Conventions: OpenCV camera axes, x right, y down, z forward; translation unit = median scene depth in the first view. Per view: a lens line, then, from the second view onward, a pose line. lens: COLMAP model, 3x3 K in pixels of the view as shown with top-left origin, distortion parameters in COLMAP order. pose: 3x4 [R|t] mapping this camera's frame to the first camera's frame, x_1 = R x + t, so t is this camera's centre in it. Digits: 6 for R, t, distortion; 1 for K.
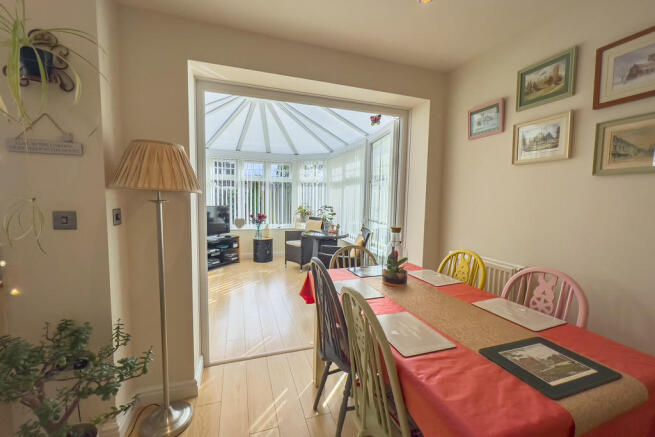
lens RADIAL K [[262.8, 0, 325.8], [0, 262.8, 218.7], [0, 0, 1]] dist [-0.027366, 0.008840]
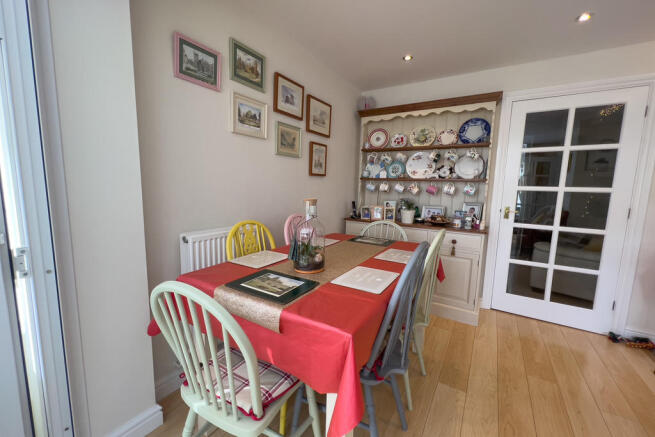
lens RADIAL K [[262.8, 0, 325.8], [0, 262.8, 218.7], [0, 0, 1]] dist [-0.027366, 0.008840]
pose [[-0.632684, -0.132697, 0.762957, -0.109433], [0.026757, 0.980876, 0.192787, -0.018719], [-0.773948, 0.142388, -0.617034, 0.441661]]
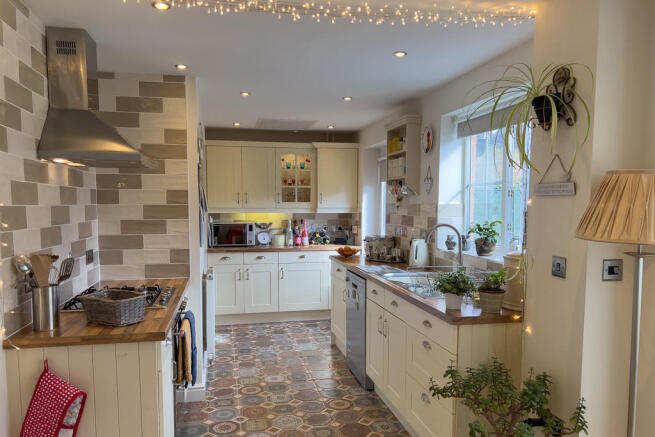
lens RADIAL K [[485.4, 0, 323.3], [0, 485.4, 243.9], [0, 0, 1]] dist [0.024876, -0.004188]
pose [[-0.126323, 0.063165, -0.989976, 0.190998], [-0.084169, 0.993689, 0.074142, -0.031932], [0.988412, 0.092691, -0.120209, 0.090744]]
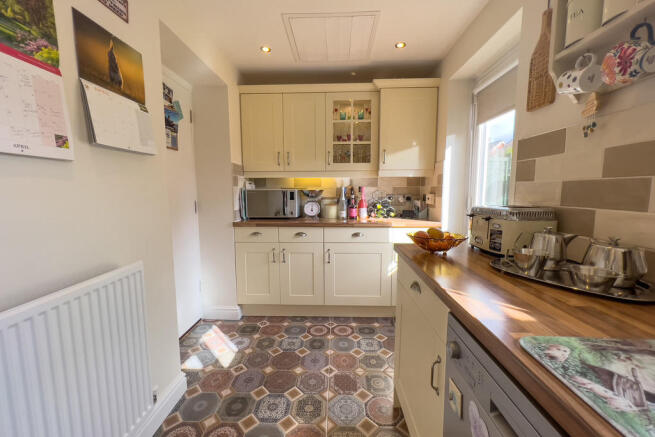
lens RADIAL K [[262.8, 0, 325.8], [0, 262.8, 218.7], [0, 0, 1]] dist [-0.027366, 0.008840]
pose [[-0.358107, 0.081513, -0.930116, -0.502677], [-0.080874, 0.989730, 0.117875, 0.010456], [0.930171, 0.117434, -0.347837, 0.011876]]
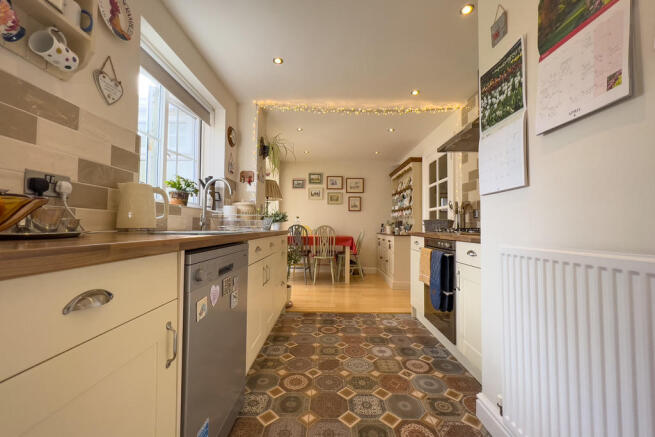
lens RADIAL K [[262.8, 0, 325.8], [0, 262.8, 218.7], [0, 0, 1]] dist [-0.027366, 0.008840]
pose [[0.333645, 0.012941, 0.942610, -0.769837], [0.076316, 0.996253, -0.040690, 0.062971], [-0.939605, 0.085512, 0.331408, -0.103633]]
